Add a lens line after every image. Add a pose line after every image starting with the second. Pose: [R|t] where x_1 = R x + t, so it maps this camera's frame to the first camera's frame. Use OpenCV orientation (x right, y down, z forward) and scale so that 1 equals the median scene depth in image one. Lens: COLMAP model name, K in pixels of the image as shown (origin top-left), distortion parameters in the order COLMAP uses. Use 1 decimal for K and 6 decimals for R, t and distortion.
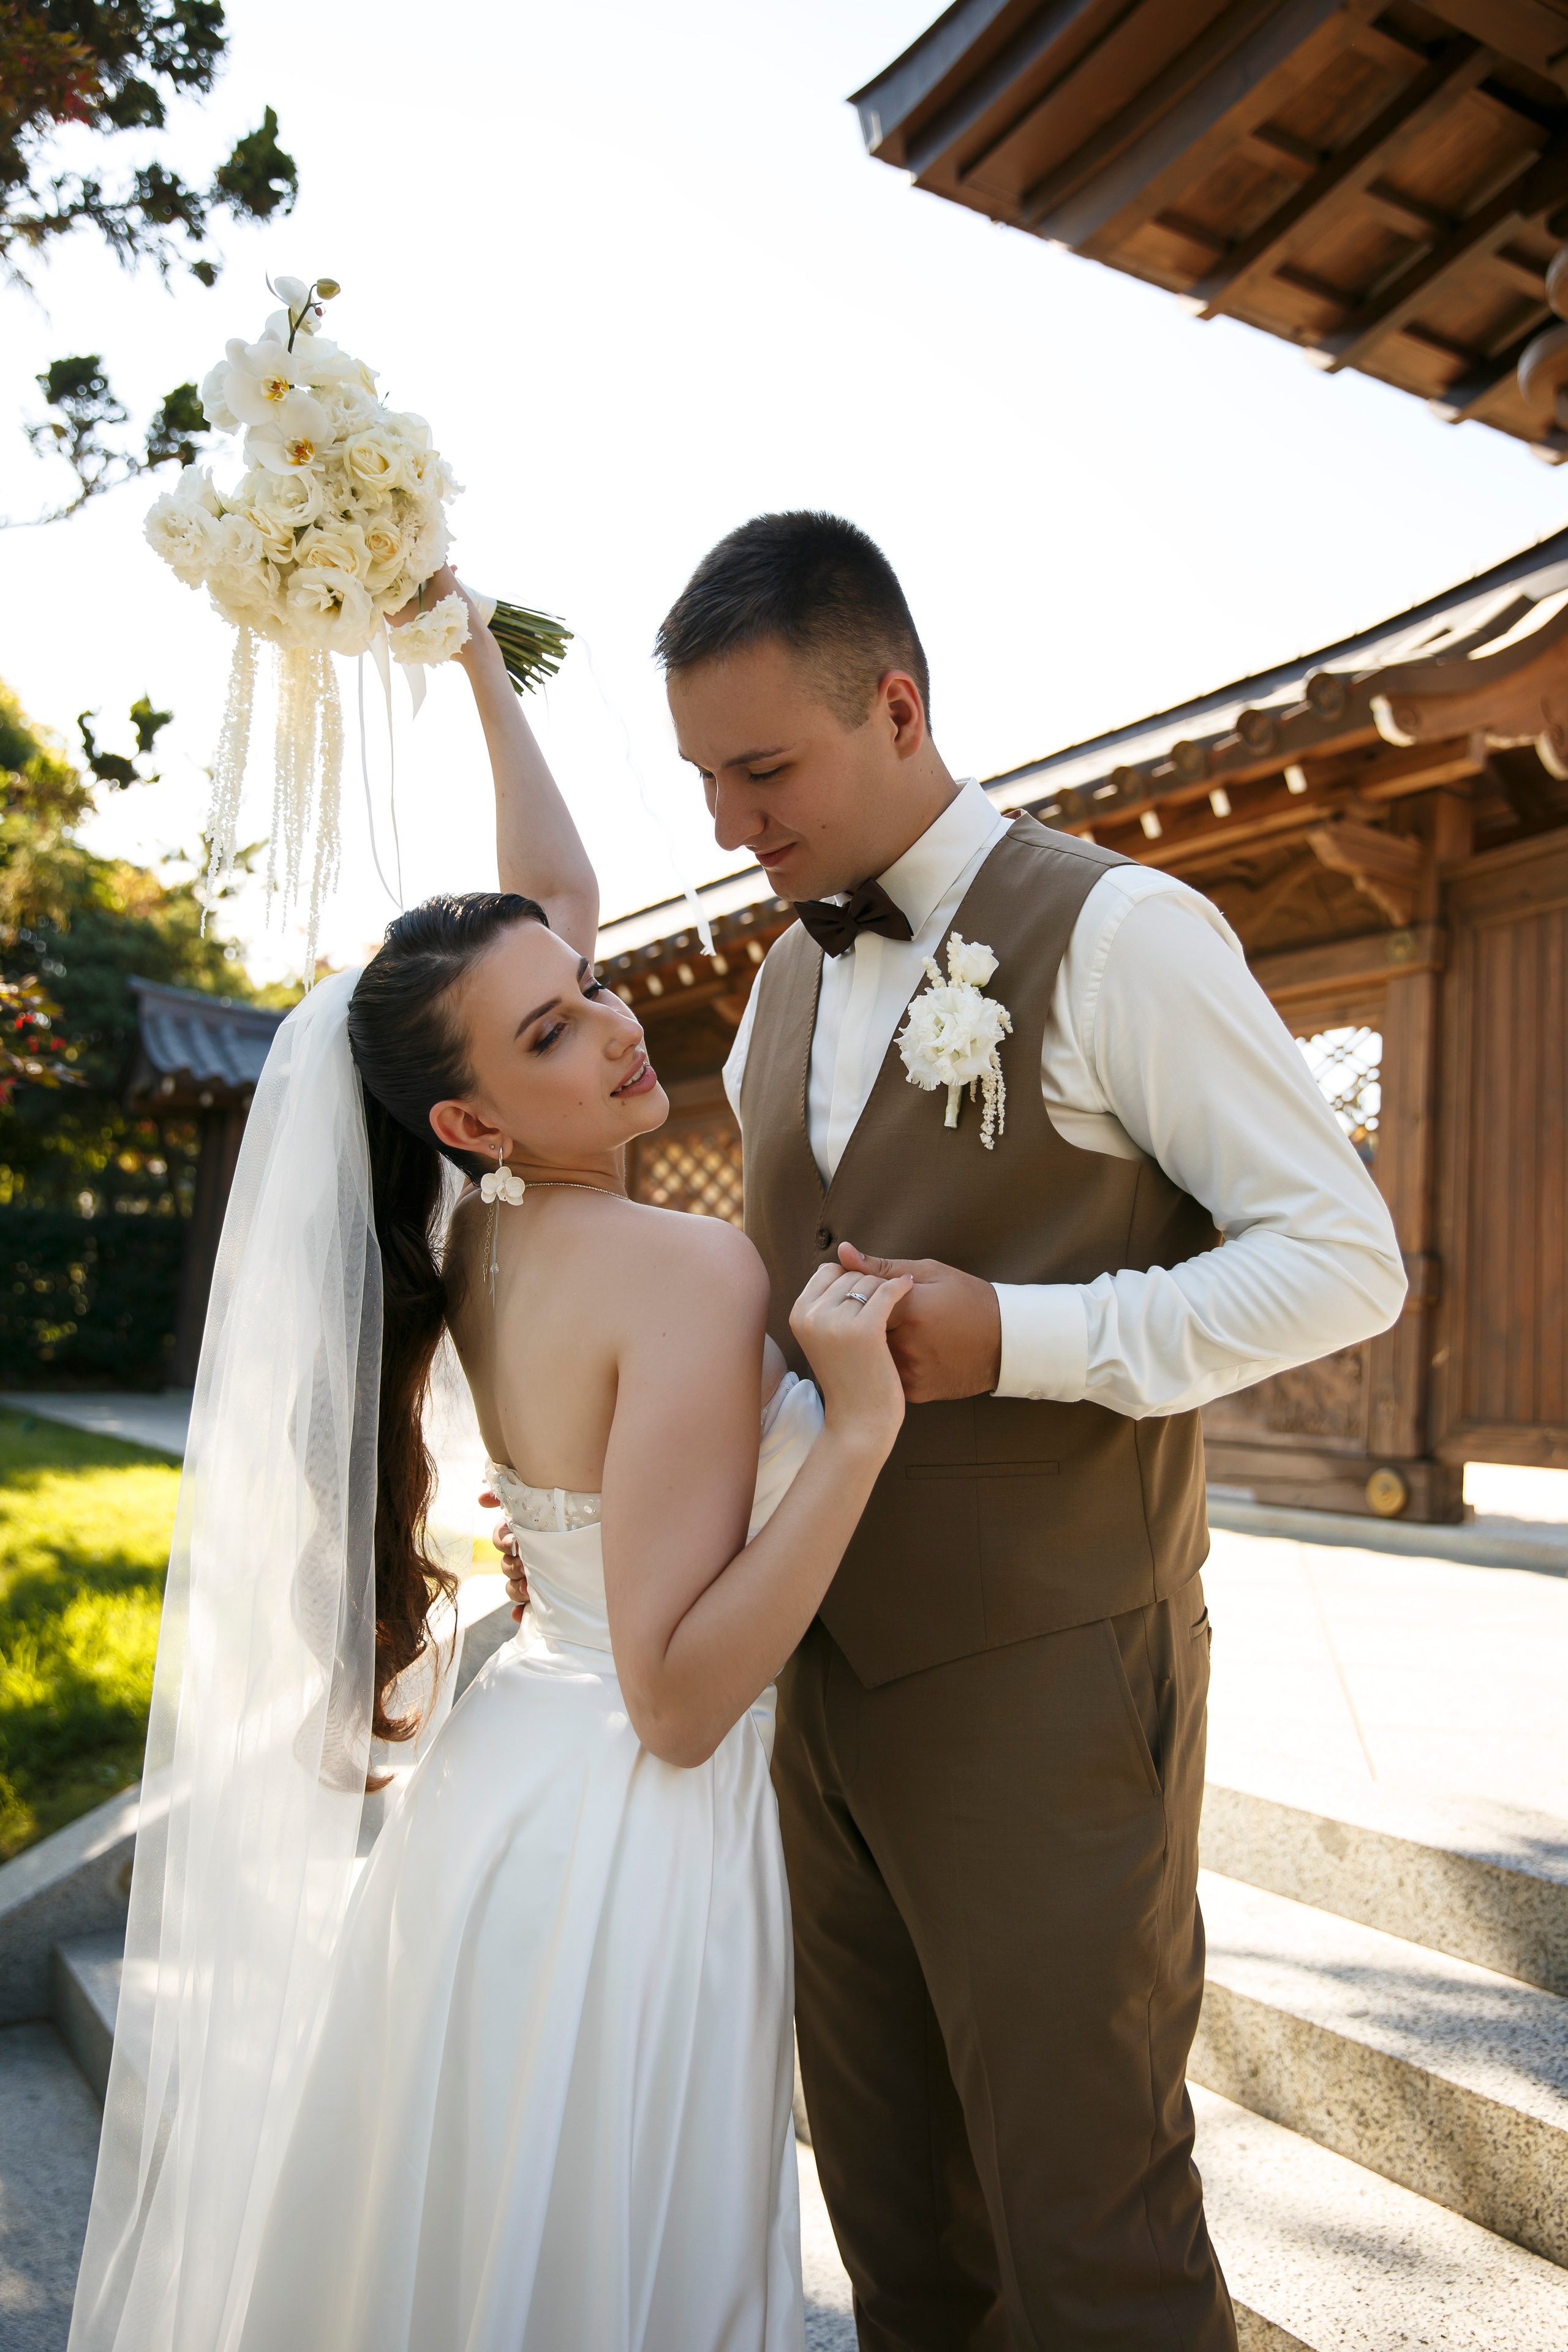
lens RADIAL K [[1912.5, 0, 779.0], [0, 1912.5, 1172.1], [0, 0, 1]] dist [-0.051950, 0.070781]
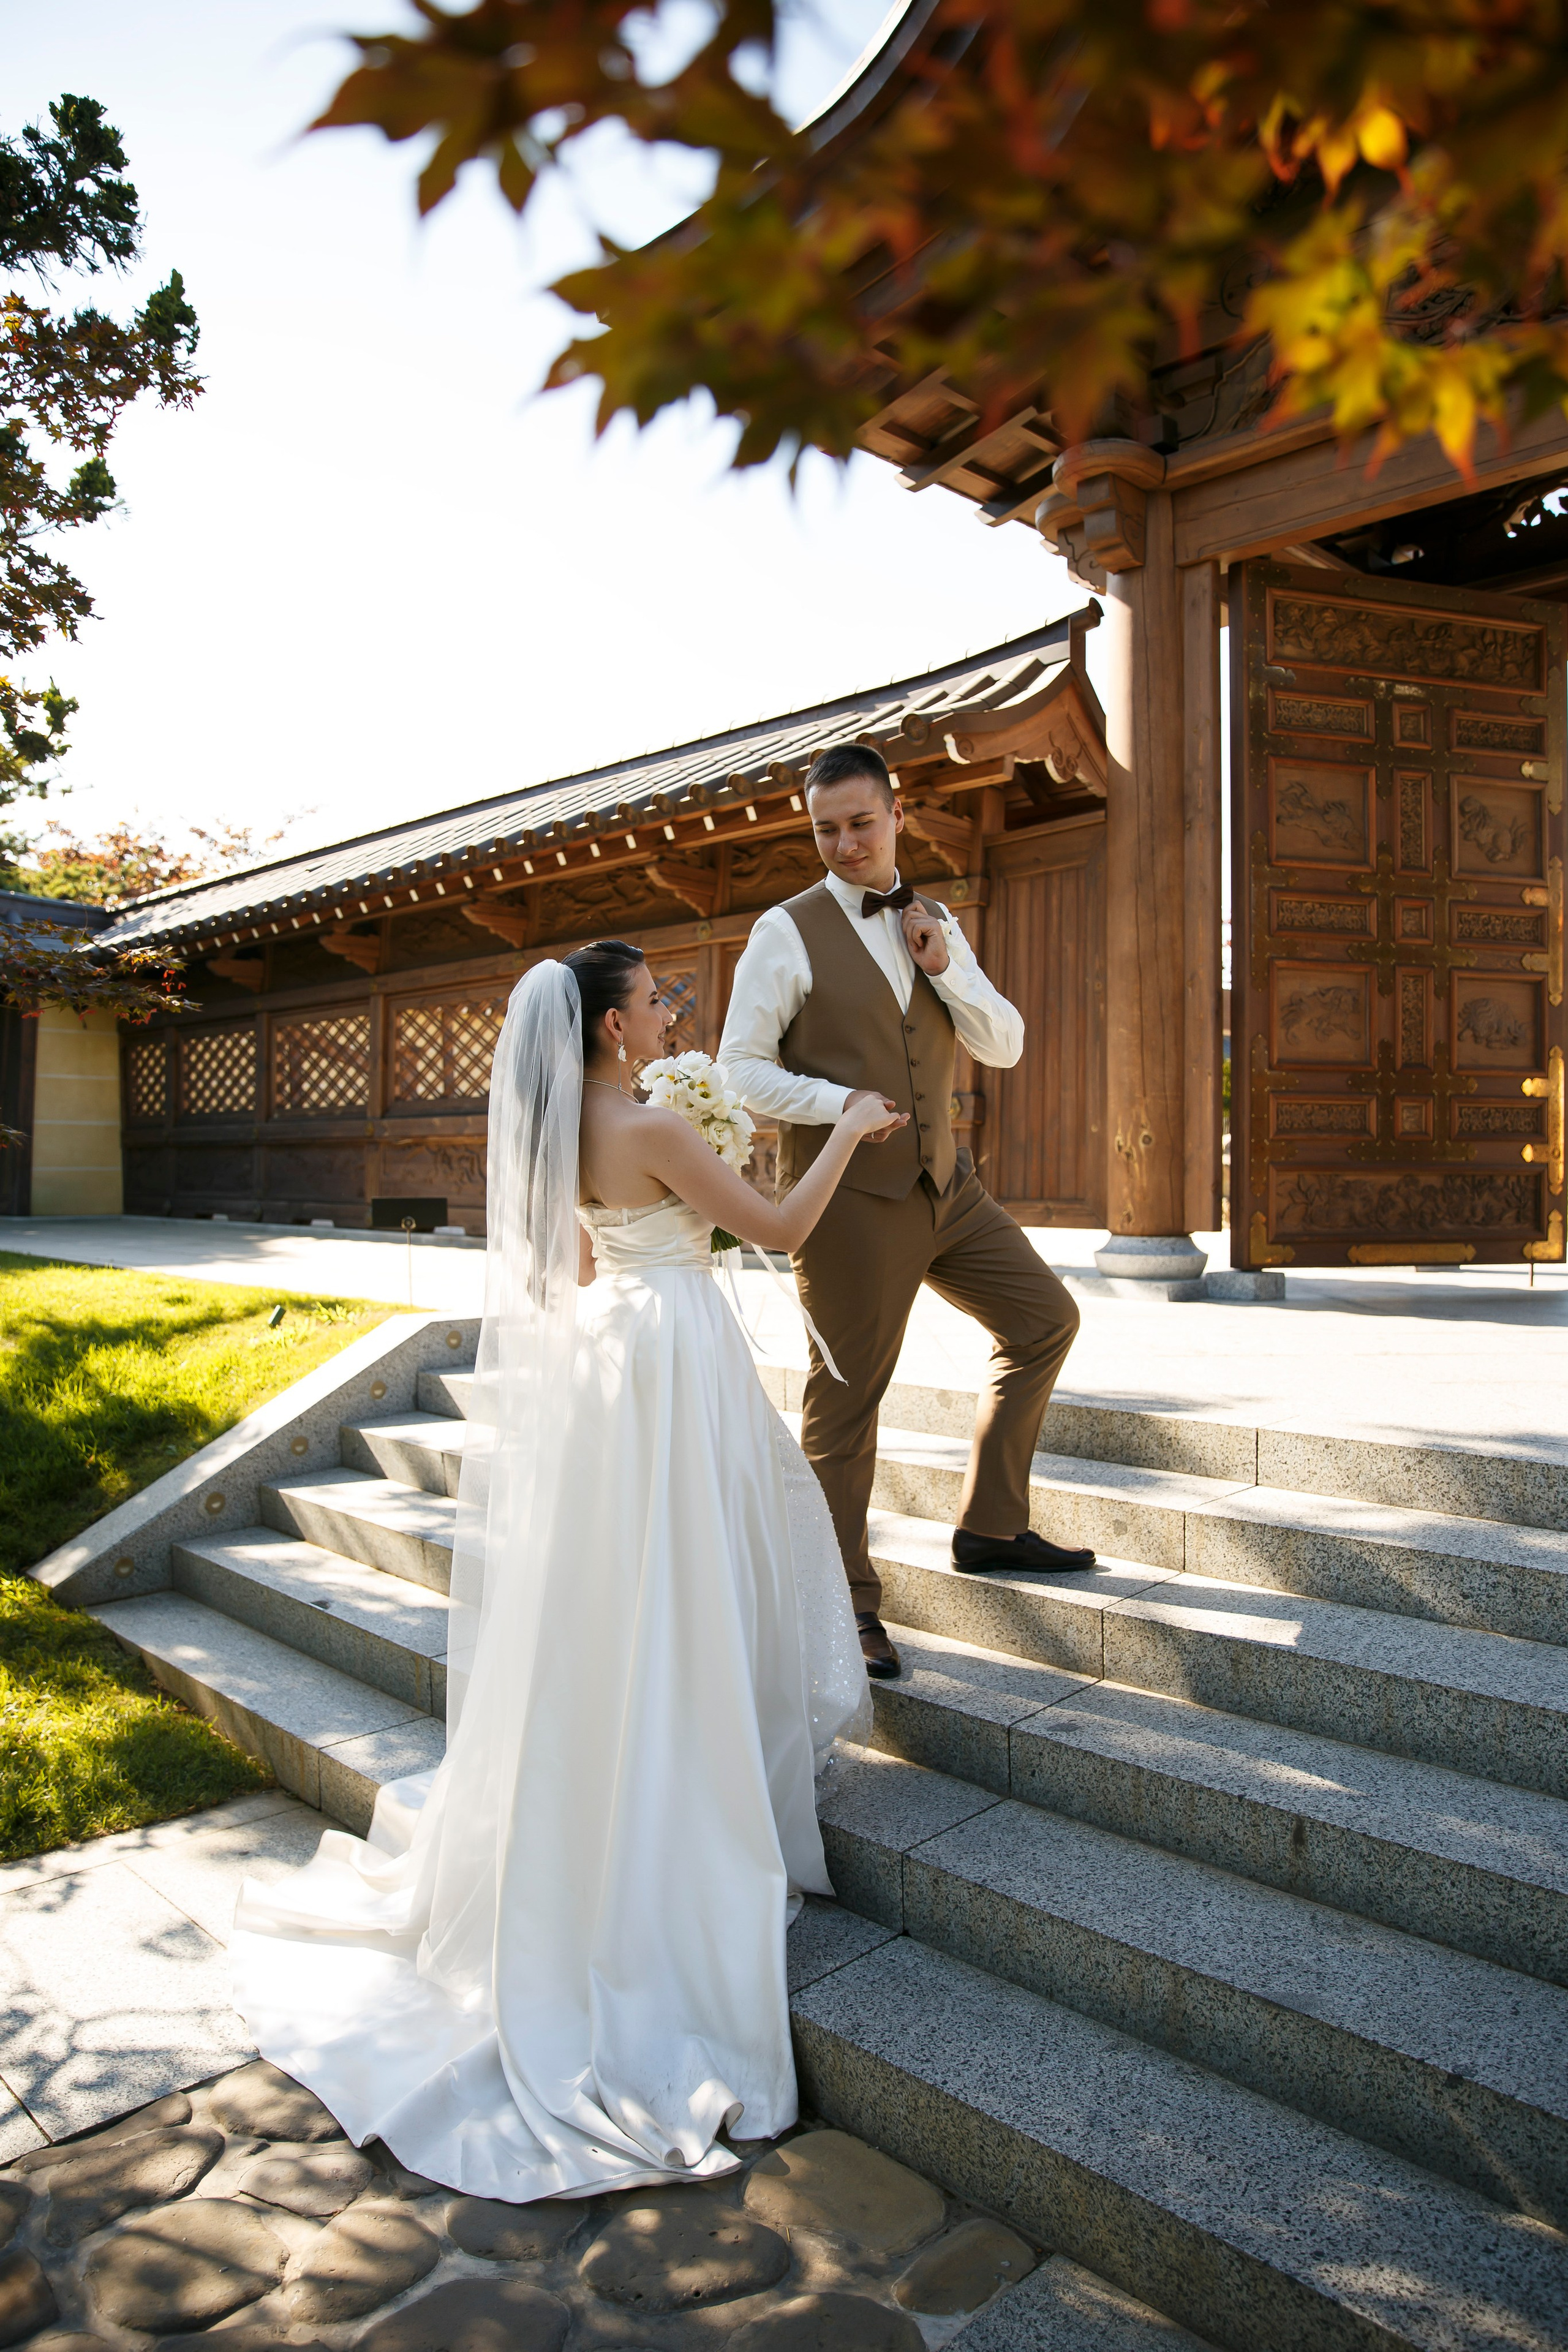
lens RADIAL K [[1640.9, 0, 799.4], [0, 1640.9, 1159.2], [0, 0, 1]] dist [-0.075292, 0.051843]
pose [[0.973169, -0.026292, 0.228583, -0.108888], [0.006036, 0.996025, 0.088866, -0.023362], [-0.230010, -0.085102, 0.969460, -0.273181]]
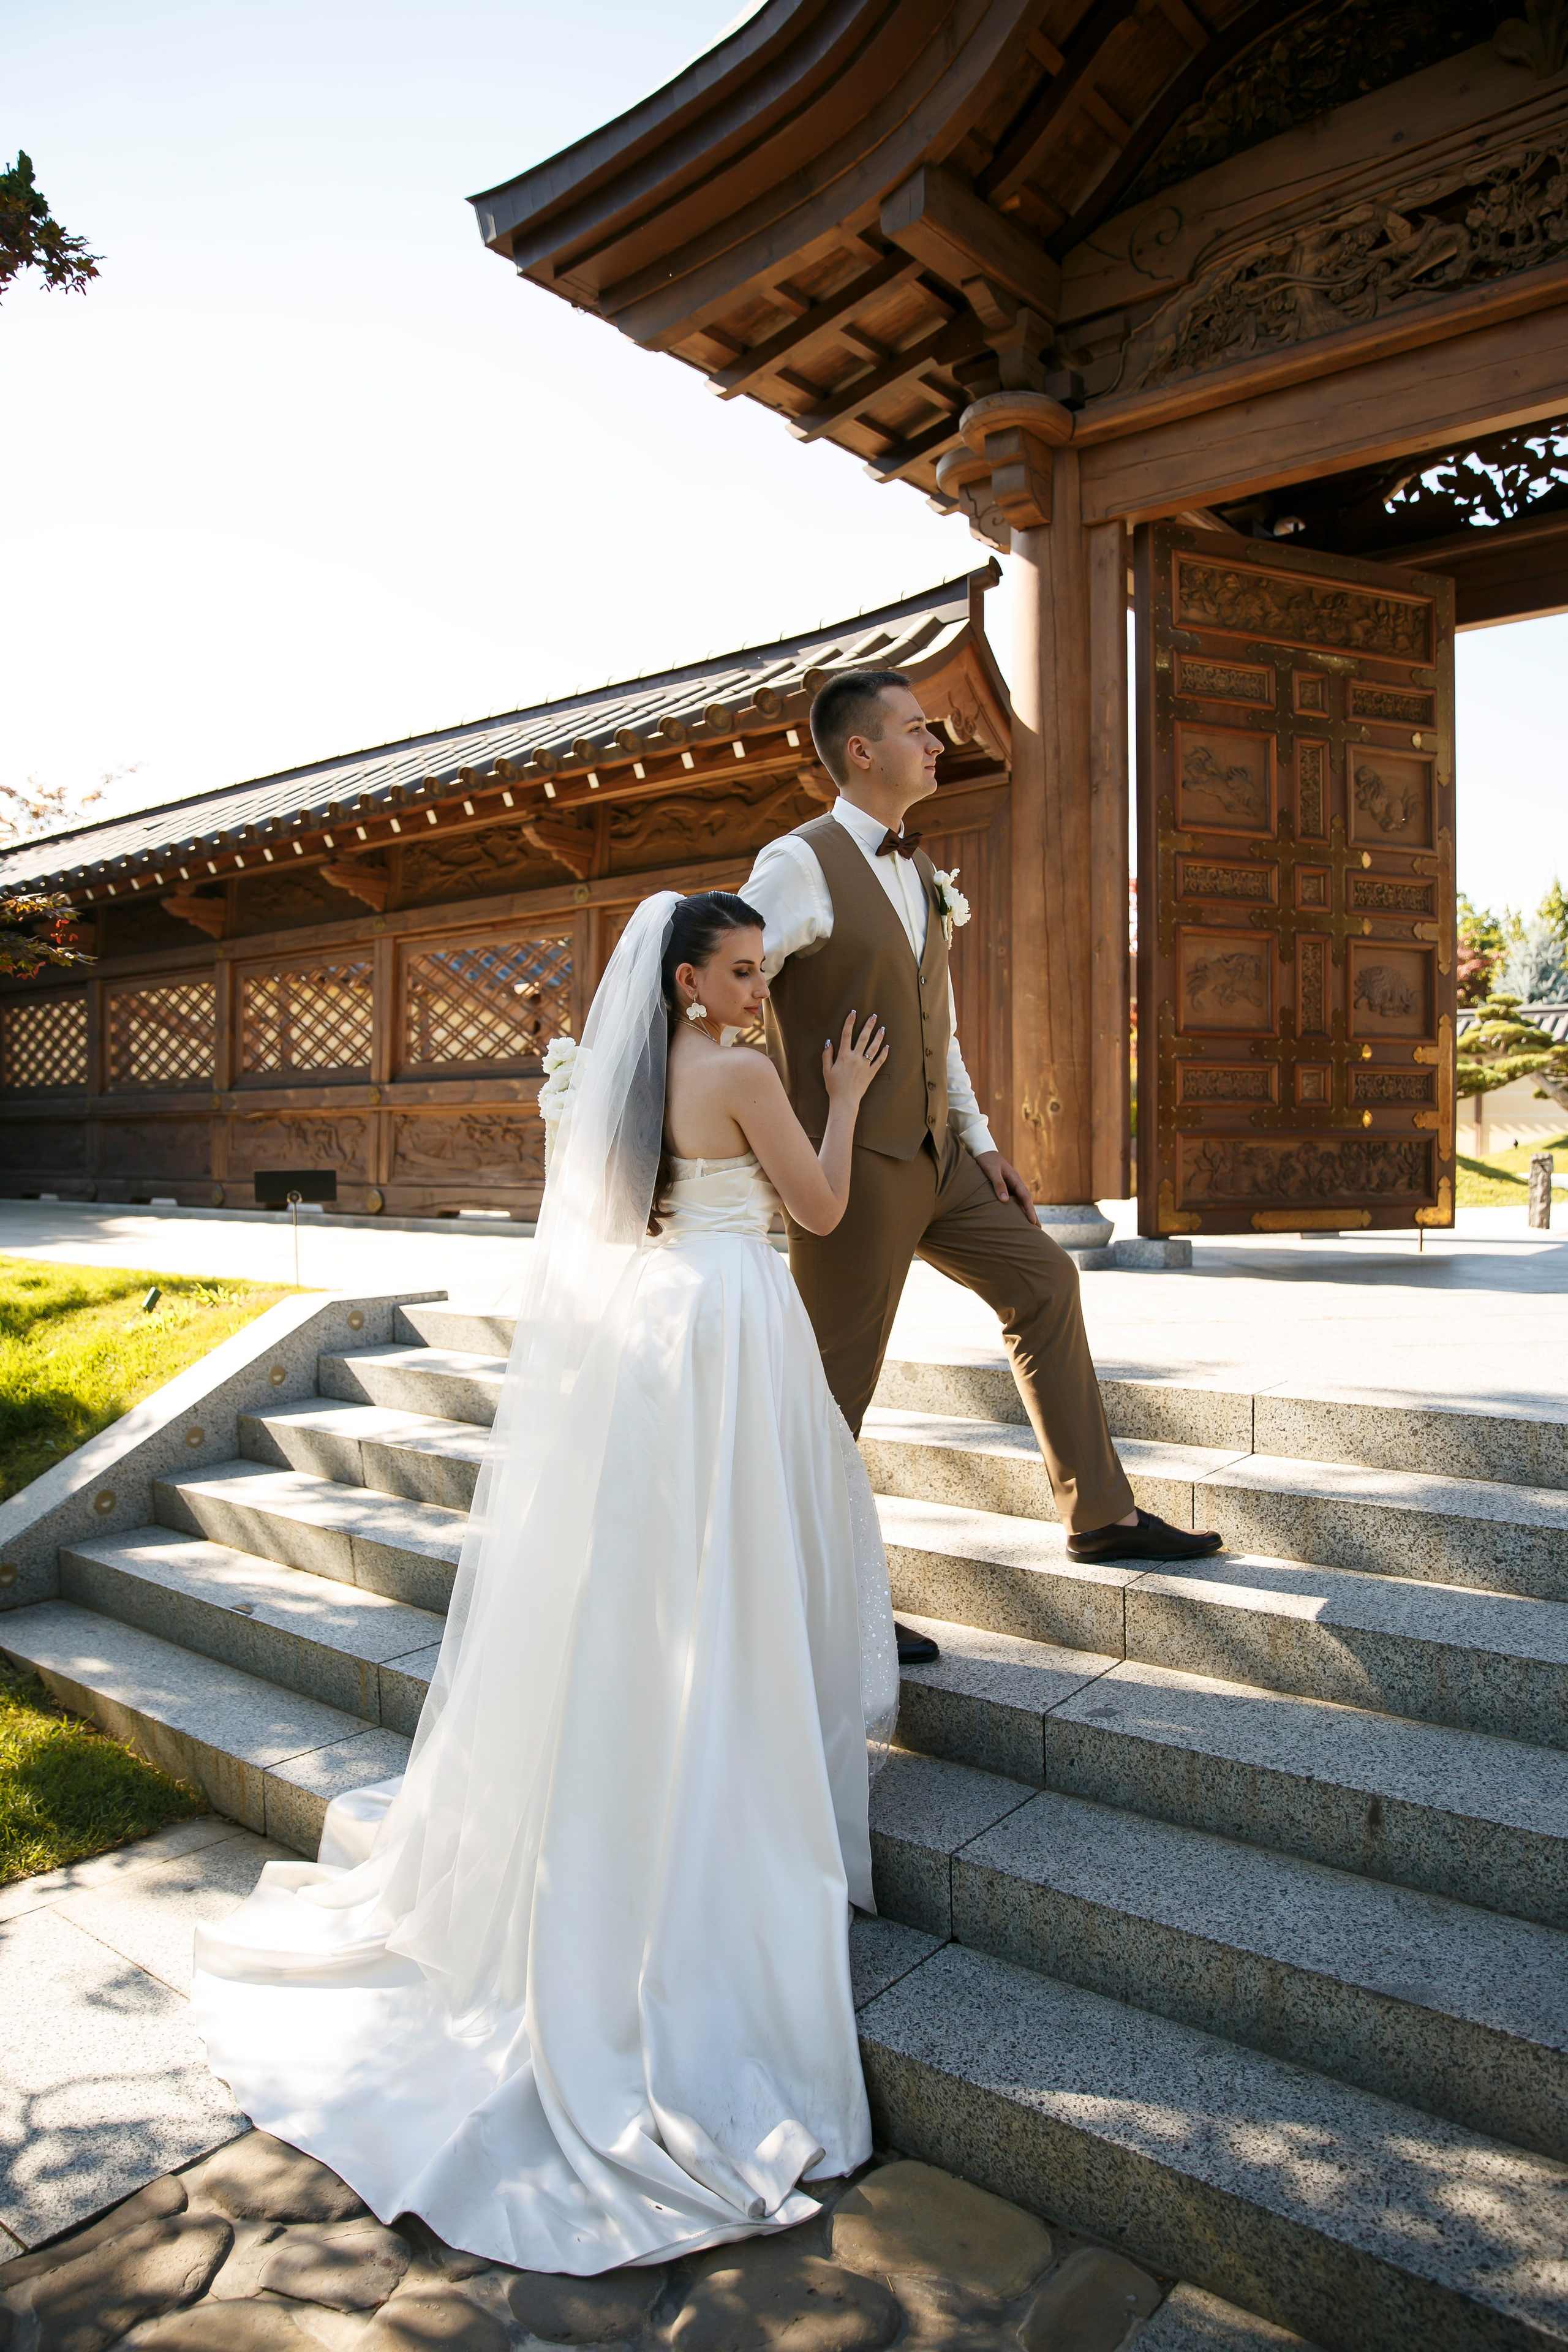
lens RADIAL K [[1640.9, 0, 804.1], [0, 1640.9, 1160.4], [0, 0, 1]] dist [-0.075292, 0.051843]
pose [[0.940825, -0.035590, 0.337020, -0.160165], [0.000568, 0.994635, 0.103448, -0.013445], [-0.338893, -0.097135, 0.935797, -0.217631]]
